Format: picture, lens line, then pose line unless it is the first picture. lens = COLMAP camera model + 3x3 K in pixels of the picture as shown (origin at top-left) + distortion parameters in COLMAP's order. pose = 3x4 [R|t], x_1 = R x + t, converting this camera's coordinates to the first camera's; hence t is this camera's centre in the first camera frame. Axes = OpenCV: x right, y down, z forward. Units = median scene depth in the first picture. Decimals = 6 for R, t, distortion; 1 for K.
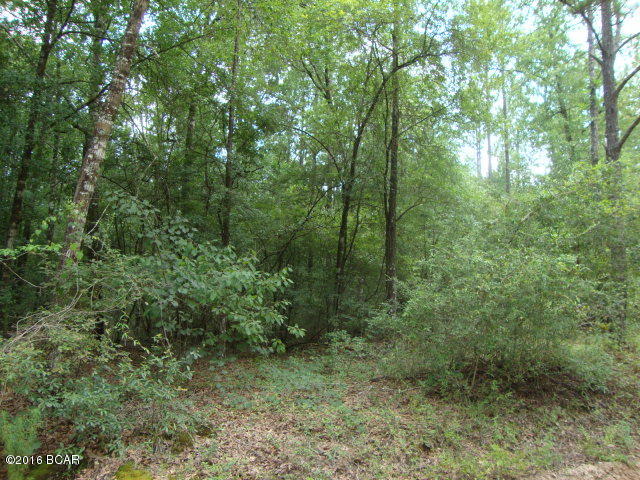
lens RADIAL K [[576.7, 0, 323.1], [0, 576.7, 238.4], [0, 0, 1]] dist [-0.210964, 0.227091]
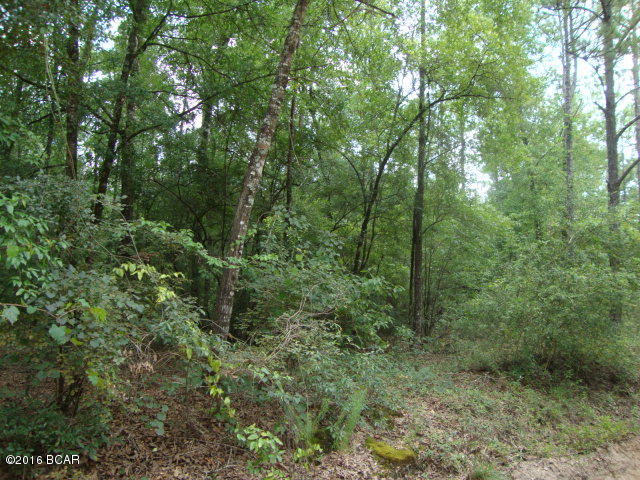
lens RADIAL K [[576.7, 0, 323.1], [0, 576.7, 238.4], [0, 0, 1]] dist [-0.210964, 0.227091]
pose [[0.986781, 0.036868, 0.157812, -0.452943], [-0.036015, 0.999317, -0.008266, -0.013145], [-0.158009, 0.002473, 0.987435, -0.146710]]
